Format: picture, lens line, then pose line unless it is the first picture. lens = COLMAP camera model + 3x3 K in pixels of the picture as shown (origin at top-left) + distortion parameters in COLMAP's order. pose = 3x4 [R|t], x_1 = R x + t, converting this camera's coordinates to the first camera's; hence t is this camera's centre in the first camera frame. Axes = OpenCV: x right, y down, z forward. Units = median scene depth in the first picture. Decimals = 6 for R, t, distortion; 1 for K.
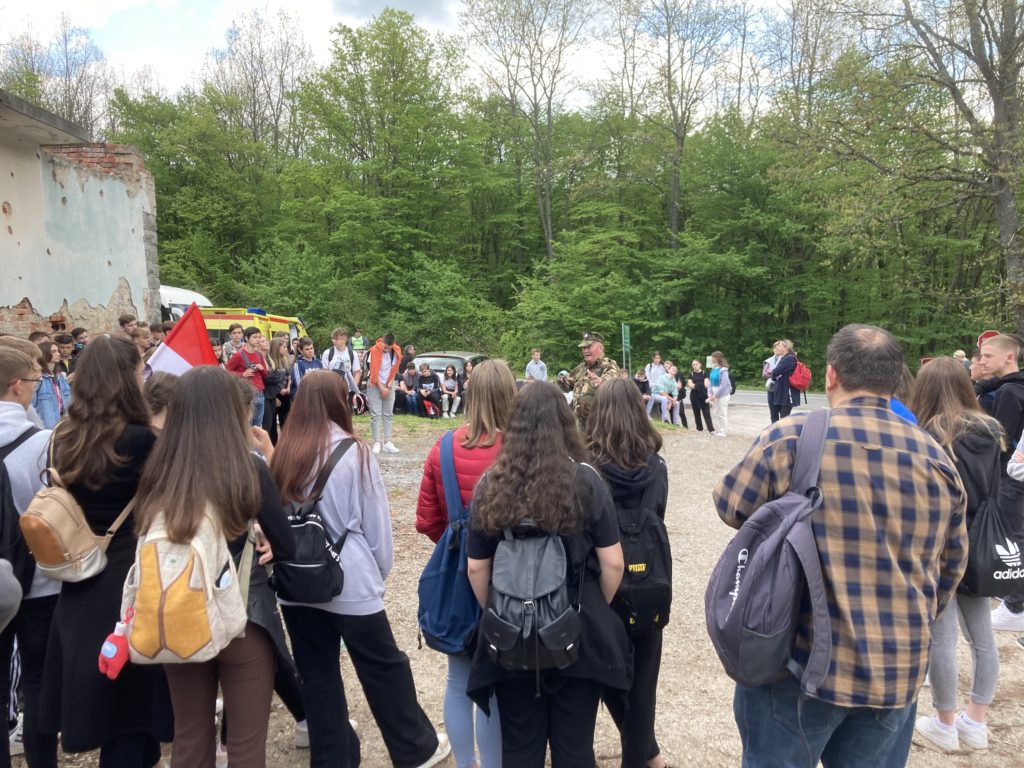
lens RADIAL K [[838.6, 0, 523.2], [0, 838.6, 388.9], [0, 0, 1]] dist [0.034501, -0.061049]
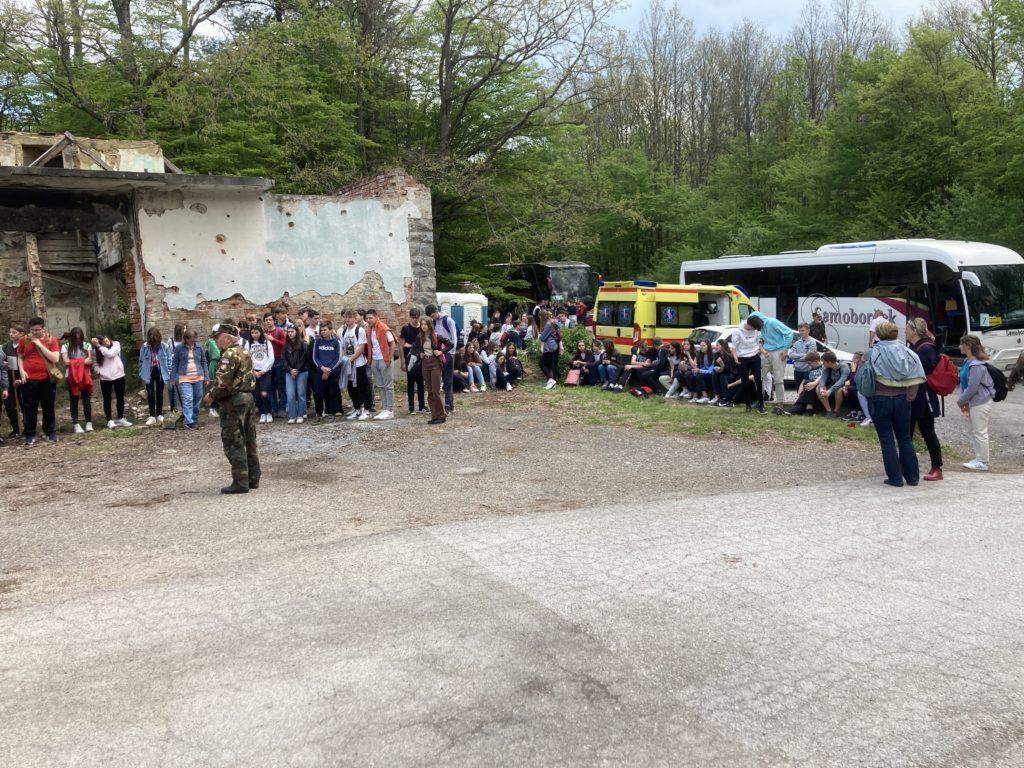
lens RADIAL K [[850.8, 0, 516.7], [0, 850.8, 381.1], [0, 0, 1]] dist [0.009569, -0.010266]
pose [[0.535156, 0.065126, -0.842239, 0.240994], [-0.030193, 0.997861, 0.057975, -0.012530], [0.844214, -0.005596, 0.535977, 0.137065]]
